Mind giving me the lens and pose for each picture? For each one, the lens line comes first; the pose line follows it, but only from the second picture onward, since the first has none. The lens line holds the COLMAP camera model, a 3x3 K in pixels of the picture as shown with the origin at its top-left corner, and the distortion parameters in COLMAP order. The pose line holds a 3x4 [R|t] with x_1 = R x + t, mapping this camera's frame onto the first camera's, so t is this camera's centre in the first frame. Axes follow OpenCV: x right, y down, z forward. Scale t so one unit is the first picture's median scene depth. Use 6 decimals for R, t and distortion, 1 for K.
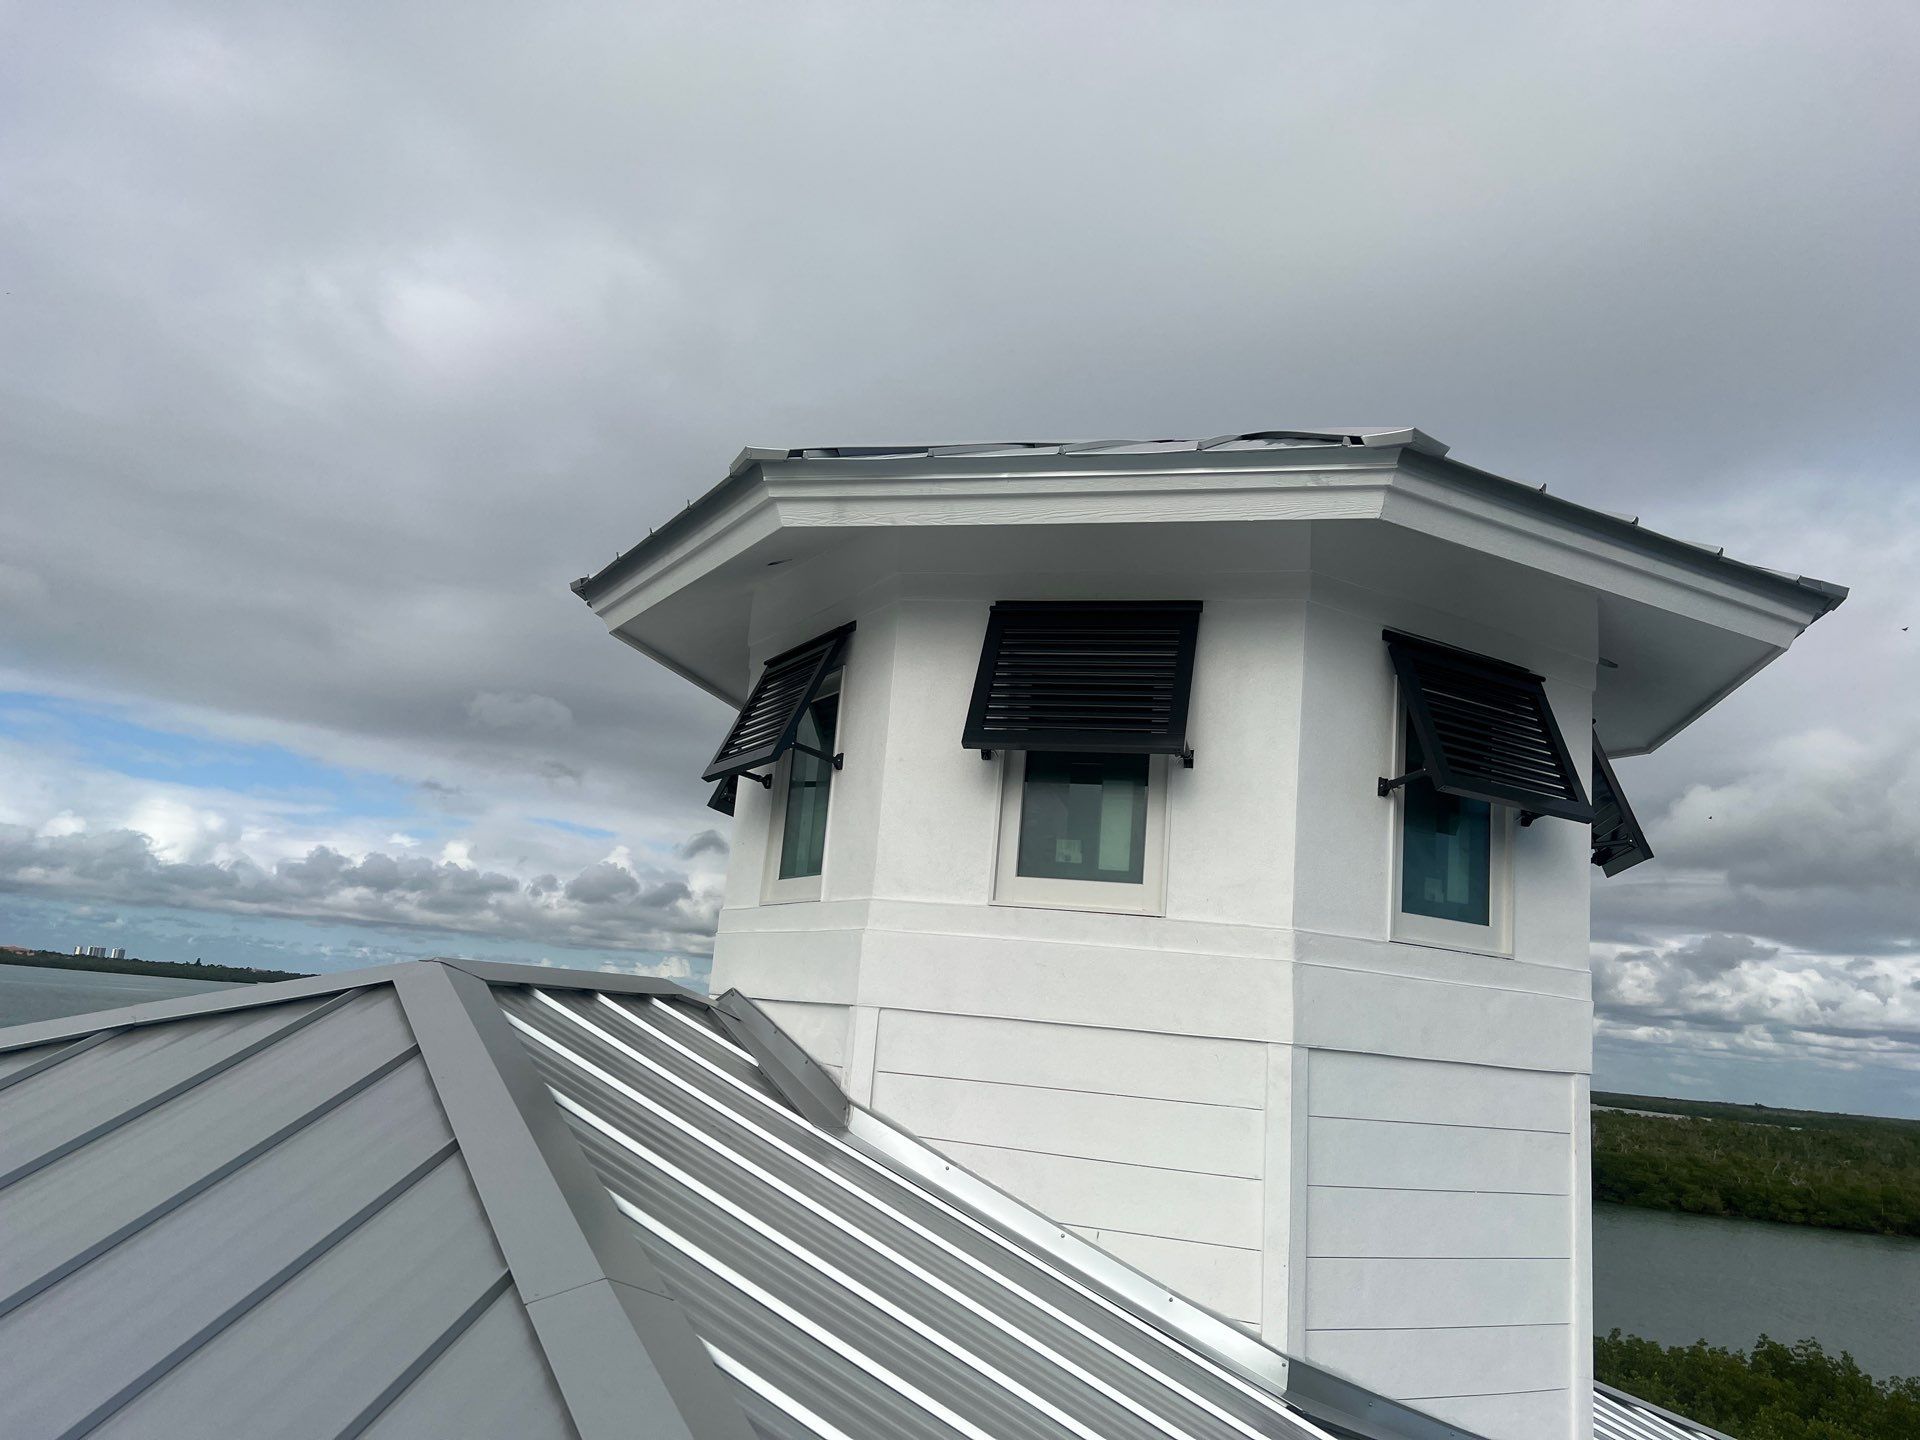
lens RADIAL K [[1412.2, 0, 946.9], [0, 1412.2, 724.3], [0, 0, 1]] dist [0.020008, -0.005796]
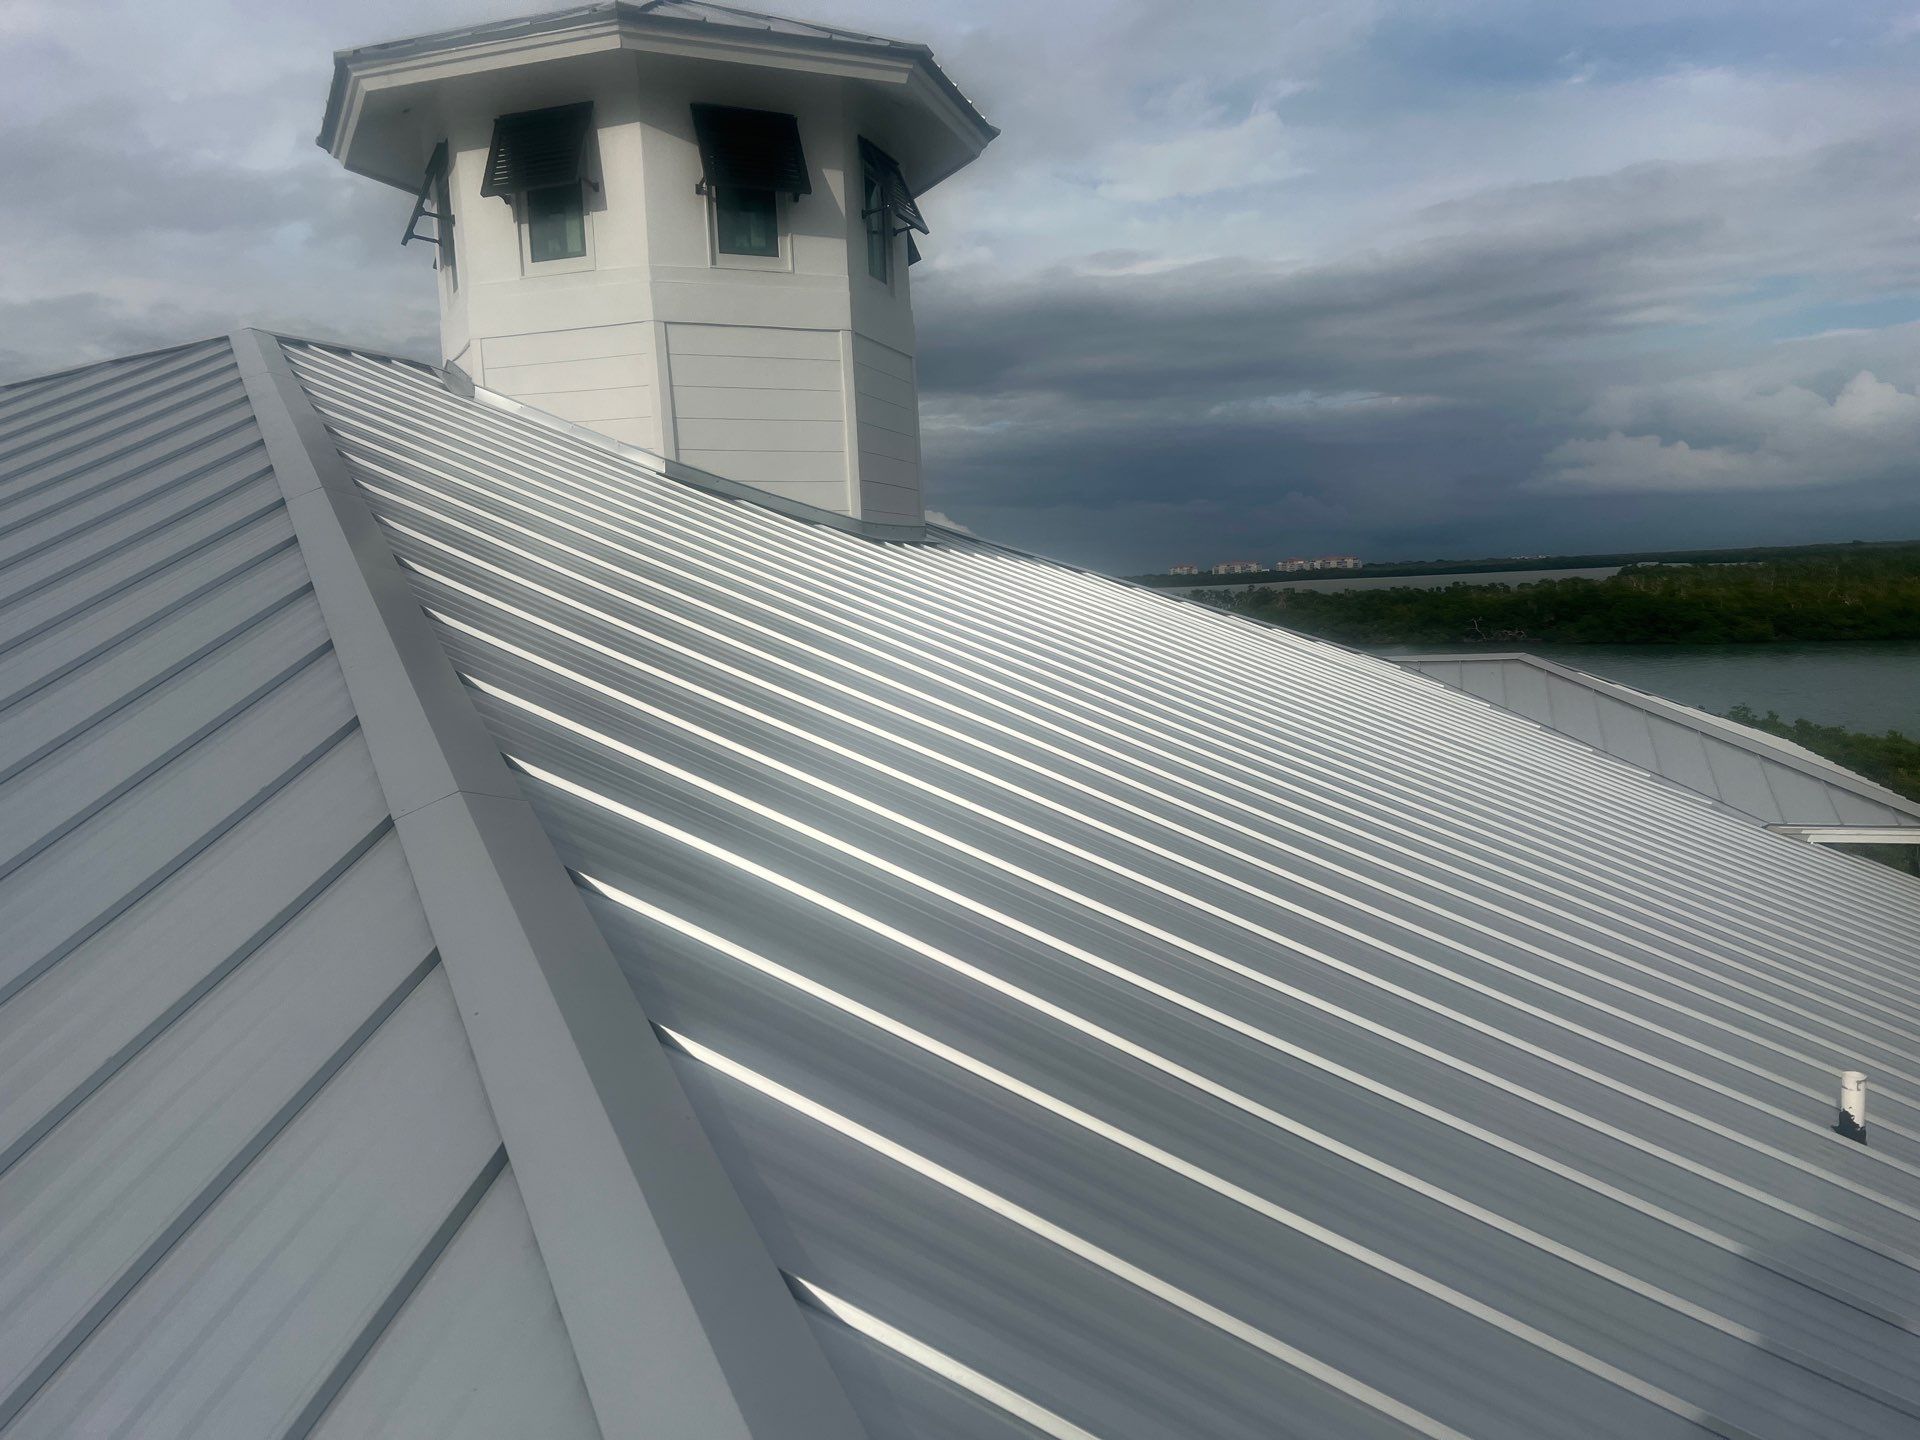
lens RADIAL K [[1412.2, 0, 946.9], [0, 1412.2, 724.3], [0, 0, 1]] dist [0.020008, -0.005796]
pose [[0.990716, -0.121790, -0.060400, 0.691383], [0.134595, 0.941206, 0.309865, 0.183803], [0.019110, -0.315118, 0.948860, -1.138464]]
